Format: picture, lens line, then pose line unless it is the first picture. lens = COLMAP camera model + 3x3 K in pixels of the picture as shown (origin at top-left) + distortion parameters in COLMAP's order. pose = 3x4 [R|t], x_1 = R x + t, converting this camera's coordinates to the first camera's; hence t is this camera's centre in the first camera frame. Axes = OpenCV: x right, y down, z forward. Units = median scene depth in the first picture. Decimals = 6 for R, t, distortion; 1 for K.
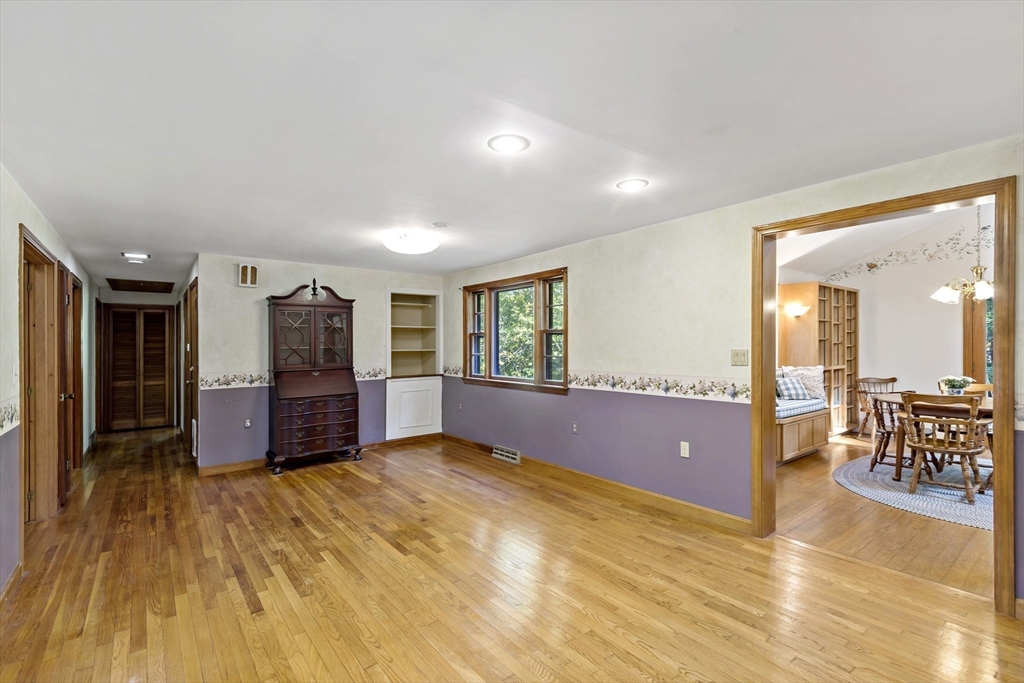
lens RADIAL K [[466.7, 0, 508.0], [0, 466.7, 341.6], [0, 0, 1]] dist [0.009715, -0.000197]
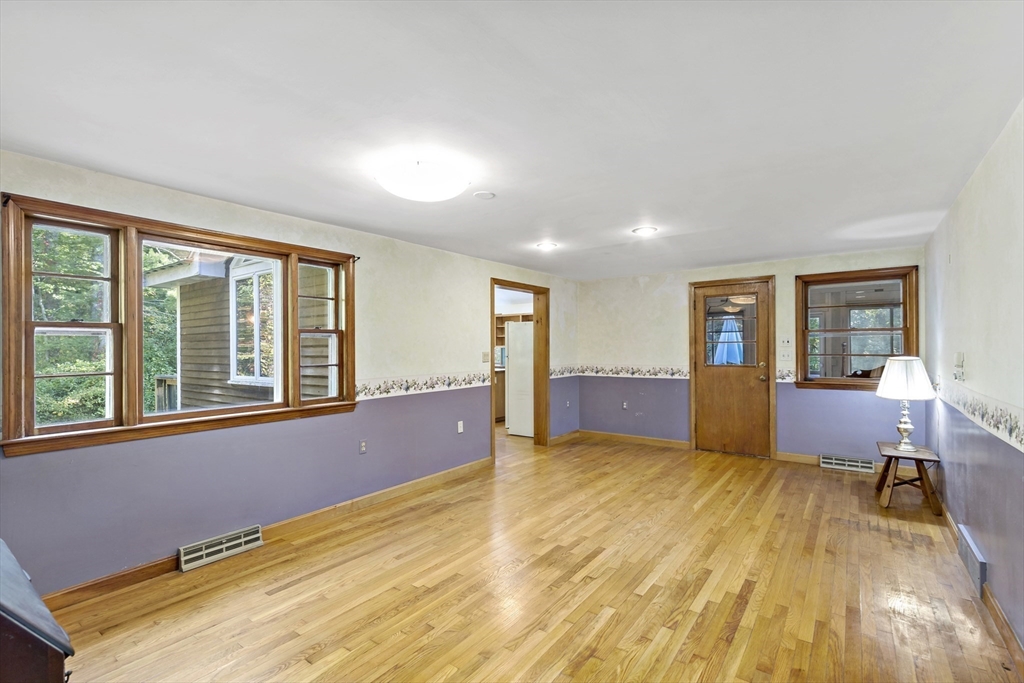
lens RADIAL K [[466.7, 0, 519.8], [0, 466.7, 350.6], [0, 0, 1]] dist [0.009715, -0.000197]
pose [[-0.283072, 0.005469, 0.959083, -0.958619], [0.006851, 0.999970, -0.003680, 0.017265], [-0.959074, 0.005529, -0.283101, 1.215199]]
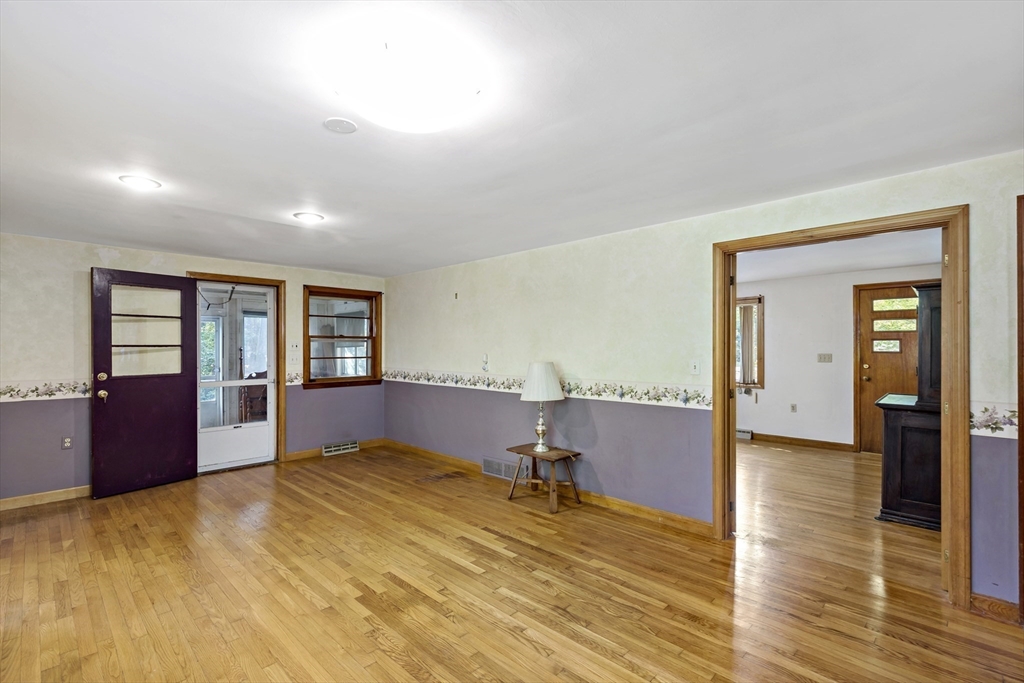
lens RADIAL K [[466.7, 0, 514.7], [0, 466.7, 344.5], [0, 0, 1]] dist [0.009715, -0.000197]
pose [[-0.989182, 0.012758, -0.146139, -0.278425], [0.014169, 0.999862, -0.008619, 0.007593], [0.146009, -0.010597, -0.989226, 1.632417]]
